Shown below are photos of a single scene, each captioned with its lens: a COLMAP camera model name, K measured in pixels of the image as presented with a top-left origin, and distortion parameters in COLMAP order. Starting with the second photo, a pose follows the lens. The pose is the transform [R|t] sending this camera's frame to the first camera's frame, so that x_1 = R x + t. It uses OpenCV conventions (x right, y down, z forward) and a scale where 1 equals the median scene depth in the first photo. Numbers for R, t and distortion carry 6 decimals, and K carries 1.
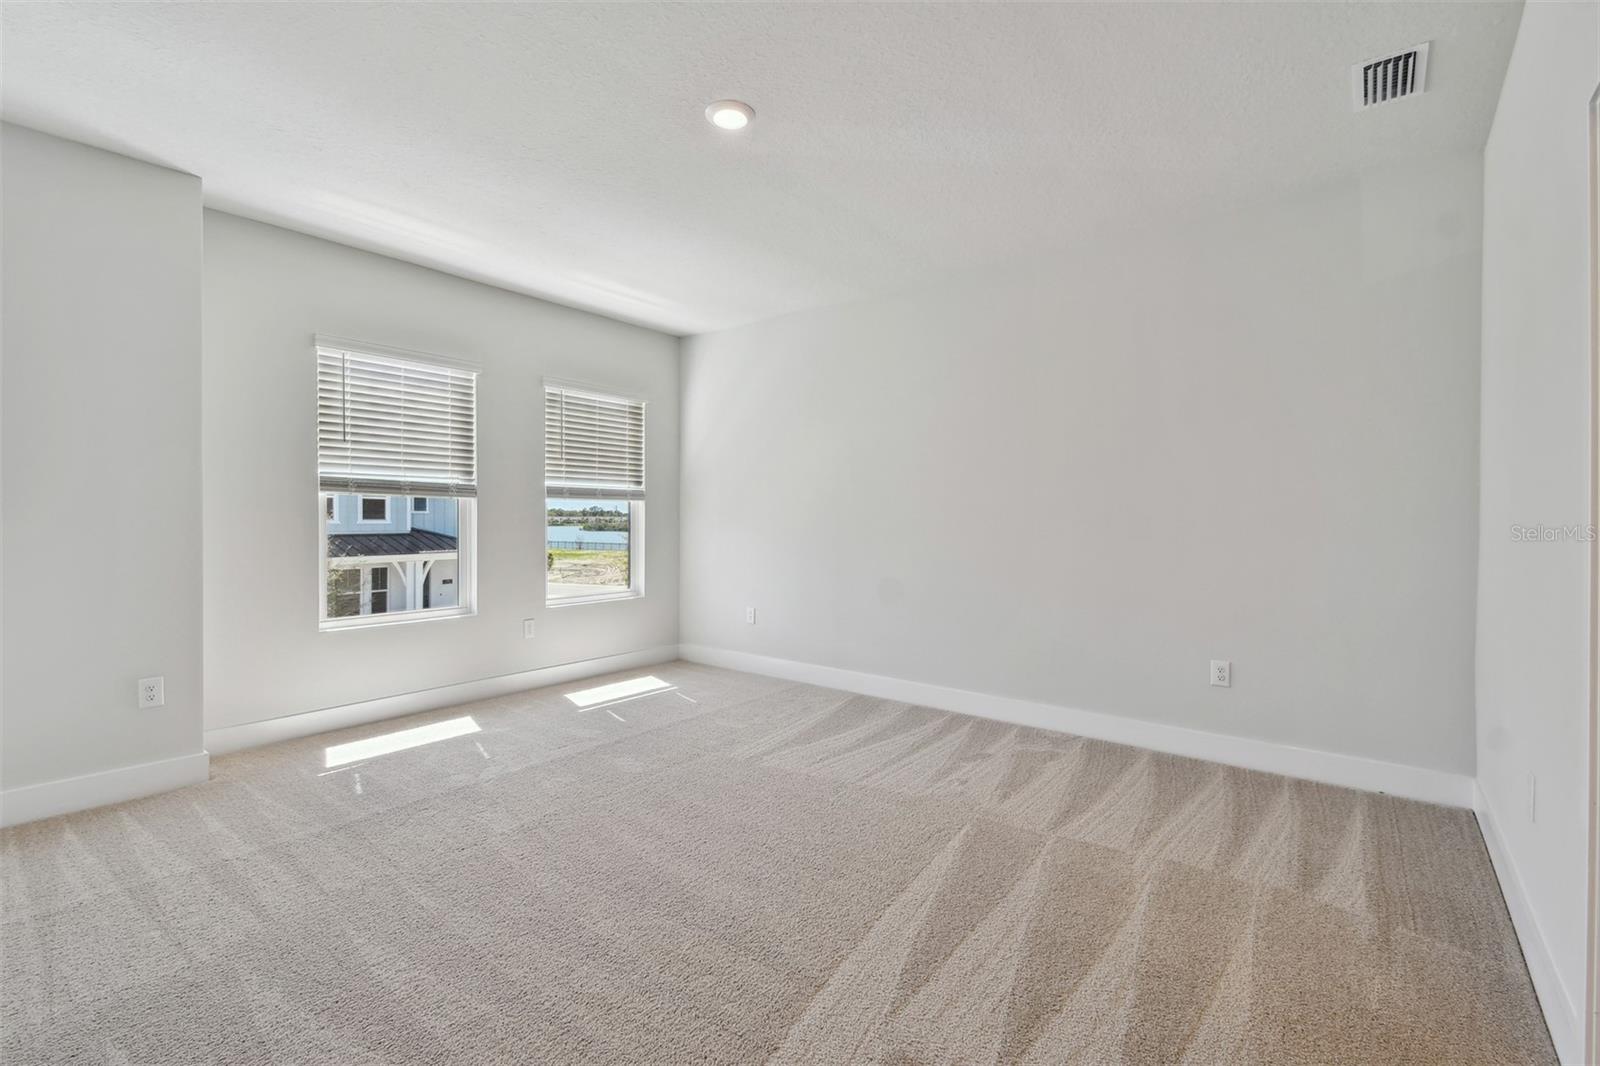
lens RADIAL K [[704.7, 0, 794.8], [0, 704.7, 520.0], [0, 0, 1]] dist [0.046020, -0.023972]
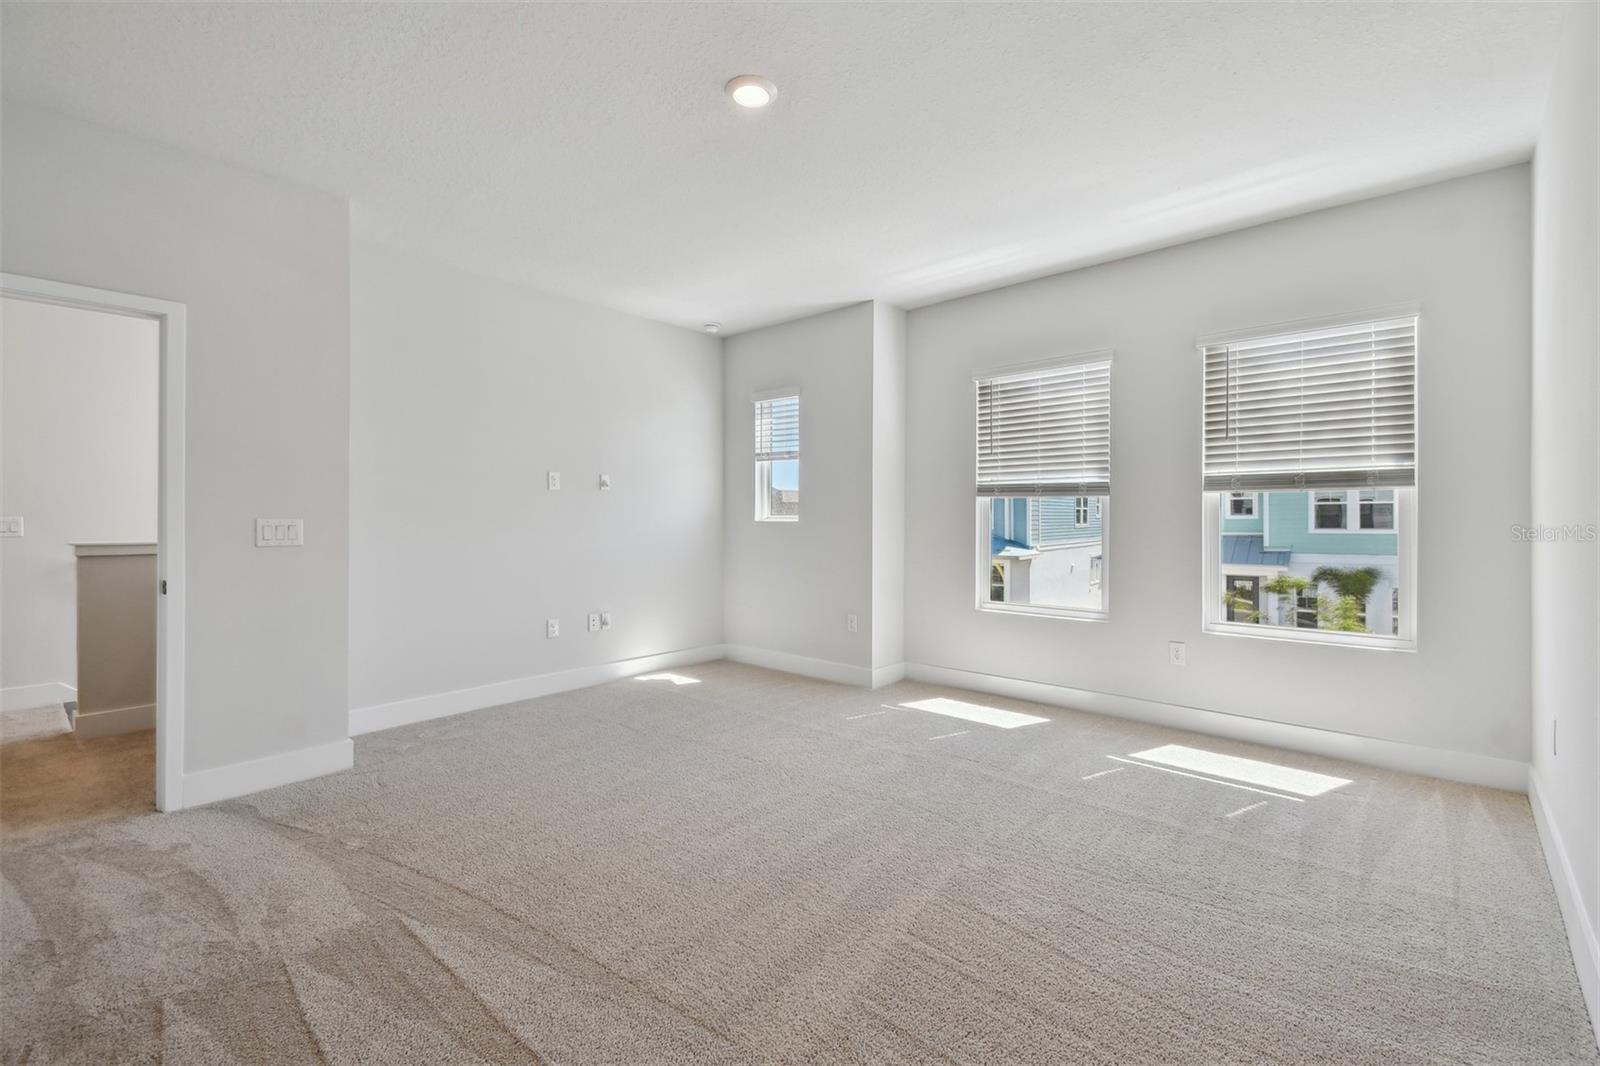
lens RADIAL K [[704.7, 0, 794.8], [0, 704.7, 520.0], [0, 0, 1]] dist [0.046020, -0.023972]
pose [[-0.061927, -0.000060, -0.998081, 0.405879], [-0.001018, 0.999999, 0.000003, 0.000350], [0.998080, 0.001016, -0.061927, 0.532629]]
